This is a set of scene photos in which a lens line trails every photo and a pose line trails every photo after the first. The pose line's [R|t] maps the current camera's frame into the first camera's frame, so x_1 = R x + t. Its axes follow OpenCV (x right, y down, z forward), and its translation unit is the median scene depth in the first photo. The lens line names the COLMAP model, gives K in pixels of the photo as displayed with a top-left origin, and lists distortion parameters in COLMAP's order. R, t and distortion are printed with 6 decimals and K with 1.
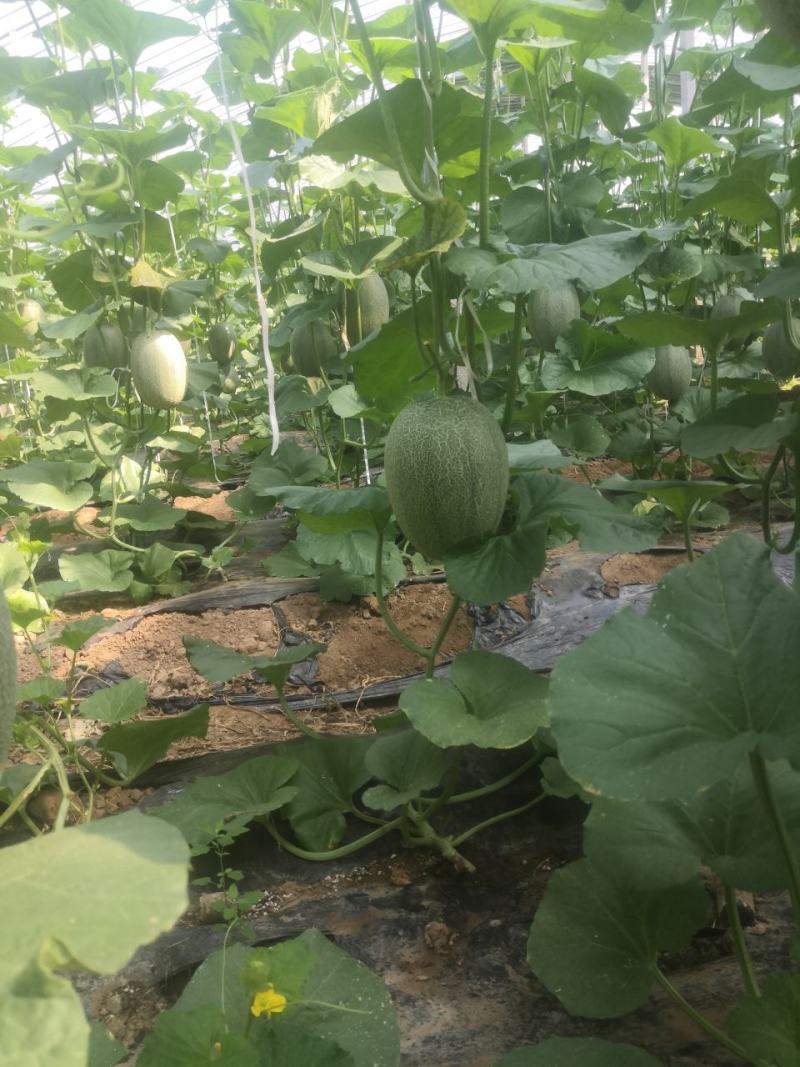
lens RADIAL K [[825.9, 0, 410.9], [0, 825.9, 535.8], [0, 0, 1]] dist [-0.014771, 0.047941]
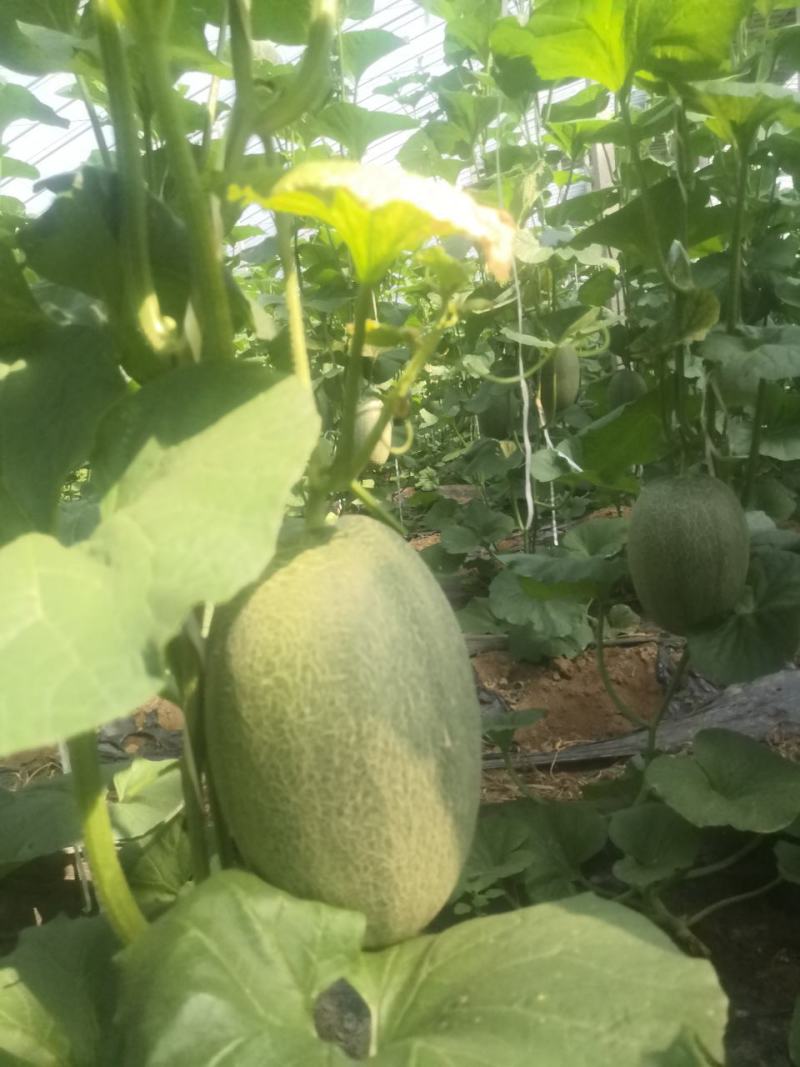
lens RADIAL K [[825.9, 0, 441.6], [0, 825.9, 537.8], [0, 0, 1]] dist [-0.014771, 0.047941]
pose [[0.990475, 0.027967, -0.134826, -0.067416], [-0.035757, 0.997807, -0.055705, -0.012917], [0.132973, 0.059995, 0.989302, -0.027448]]
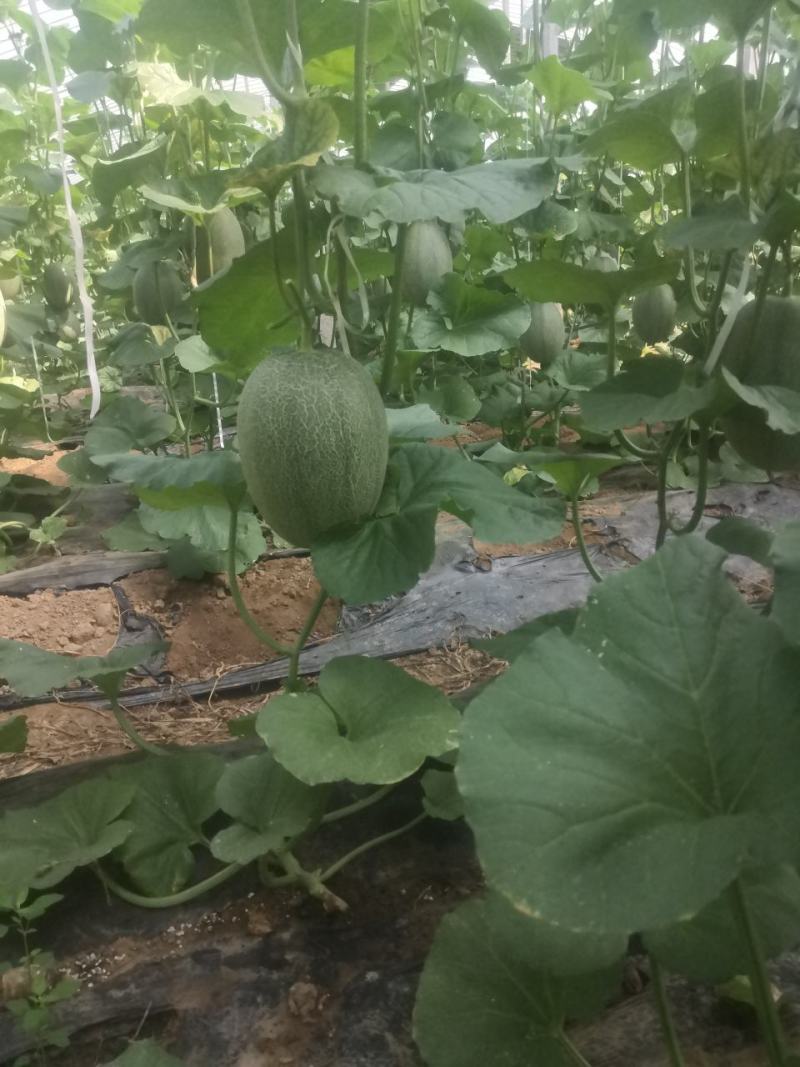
lens RADIAL K [[825.9, 0, 398.7], [0, 825.9, 541.8], [0, 0, 1]] dist [-0.014771, 0.047941]
pose [[0.988240, -0.003855, 0.152864, 0.000453], [-0.004683, 0.998450, 0.055453, -0.013424], [-0.152840, -0.055516, 0.986690, 0.090380]]
